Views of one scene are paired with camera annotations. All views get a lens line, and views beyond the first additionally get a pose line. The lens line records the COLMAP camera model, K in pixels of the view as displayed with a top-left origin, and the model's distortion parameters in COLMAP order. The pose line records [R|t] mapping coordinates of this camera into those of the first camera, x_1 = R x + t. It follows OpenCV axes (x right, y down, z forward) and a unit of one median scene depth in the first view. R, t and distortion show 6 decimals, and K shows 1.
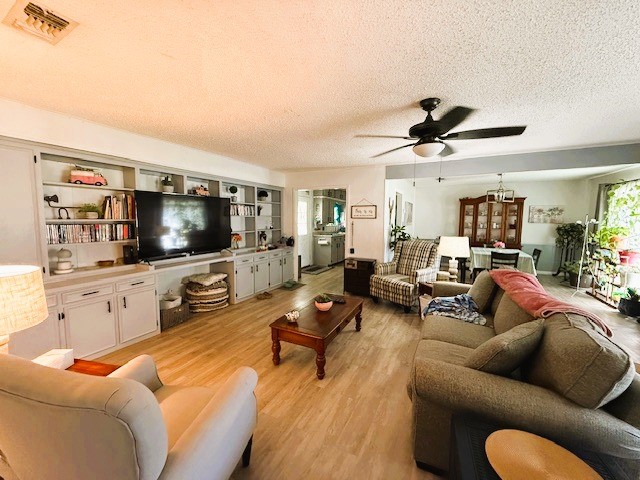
lens RADIAL K [[255.6, 0, 317.7], [0, 255.6, 238.6], [0, 0, 1]] dist [0.000456, 0.000082]
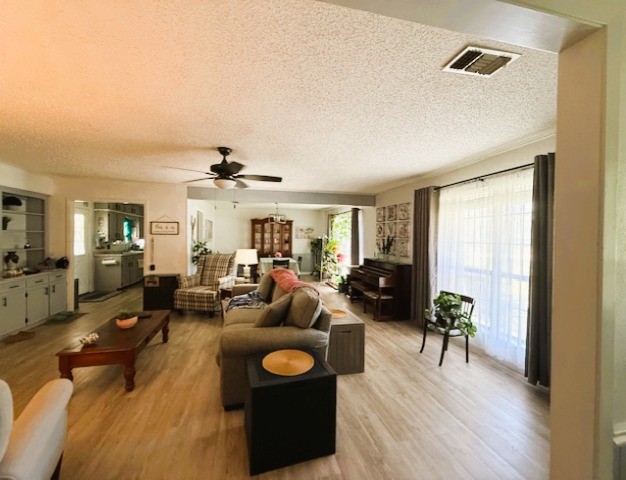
lens RADIAL K [[253.6, 0, 303.8], [0, 253.6, 239.0], [0, 0, 1]] dist [0.000669, 0.000169]
pose [[0.763260, -0.006429, 0.646060, -0.048025], [0.048684, 0.997680, -0.047588, 0.012327], [-0.644255, 0.067775, 0.761802, -0.110408]]
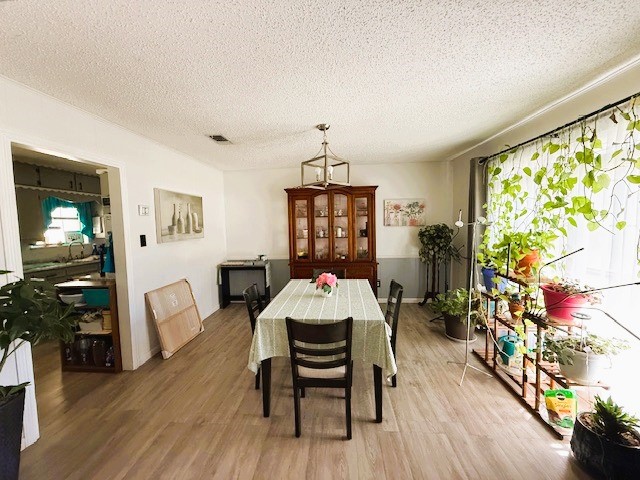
lens RADIAL K [[255.6, 0, 317.7], [0, 255.6, 238.6], [0, 0, 1]] dist [0.000456, 0.000082]
pose [[0.918879, -0.056437, 0.390483, 0.565320], [0.064796, 0.997864, -0.008256, -0.049374], [-0.389183, 0.032888, 0.920573, 0.640320]]
